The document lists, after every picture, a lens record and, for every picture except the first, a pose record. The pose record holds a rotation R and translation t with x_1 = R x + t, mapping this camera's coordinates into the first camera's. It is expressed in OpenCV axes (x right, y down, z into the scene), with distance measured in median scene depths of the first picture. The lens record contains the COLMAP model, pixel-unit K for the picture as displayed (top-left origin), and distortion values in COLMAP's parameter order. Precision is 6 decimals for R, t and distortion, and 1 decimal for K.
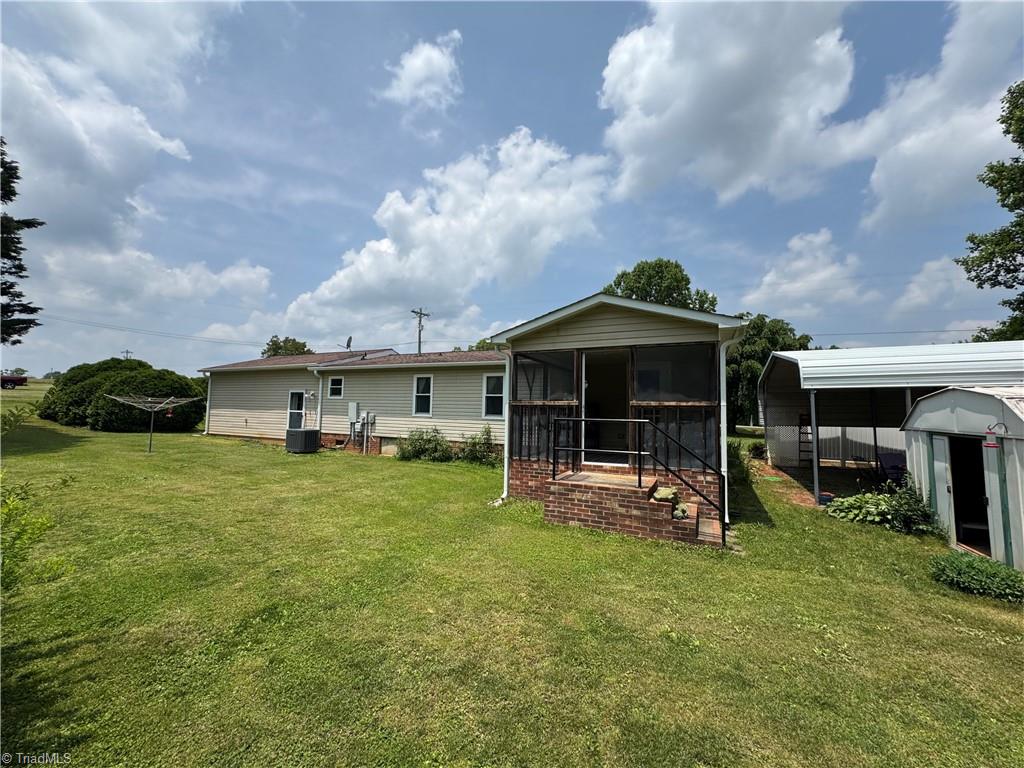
lens RADIAL K [[410.6, 0, 509.8], [0, 410.6, 380.3], [0, 0, 1]] dist [0.010842, -0.007288]
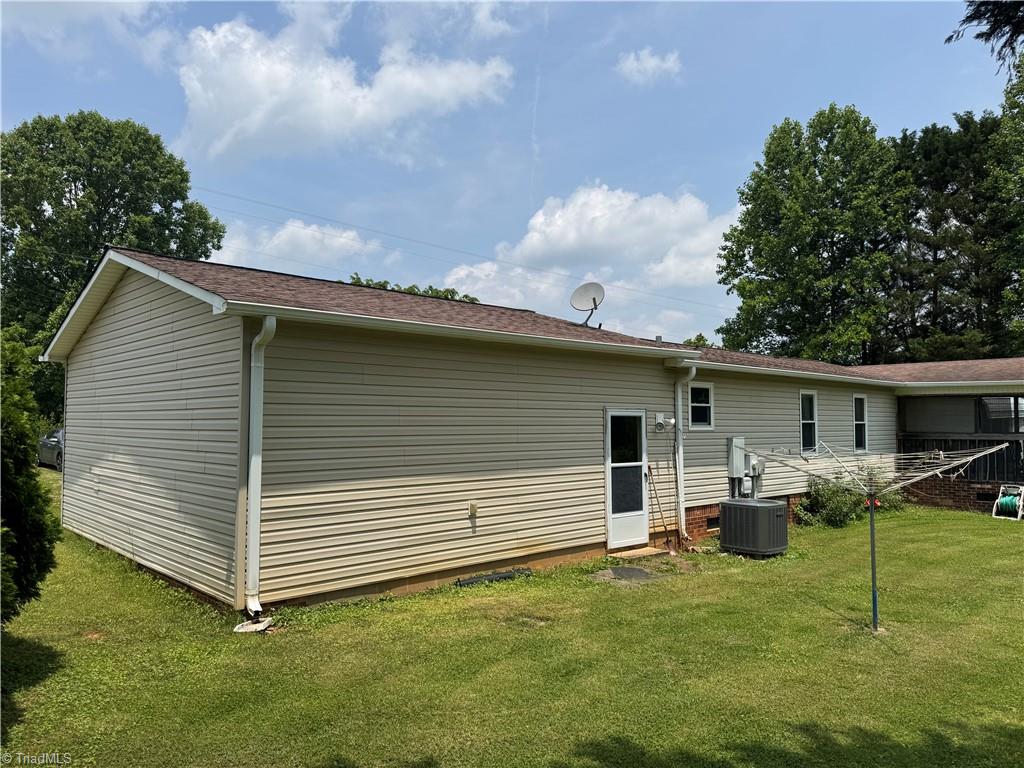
lens RADIAL K [[717.2, 0, 510.9], [0, 717.2, 380.9], [0, 0, 1]] dist [0.085392, -0.106270]
pose [[0.370811, 0.029930, 0.928226, -1.254527], [-0.061835, 0.998058, -0.007480, 0.007968], [-0.926647, -0.054623, 0.371942, 0.895306]]
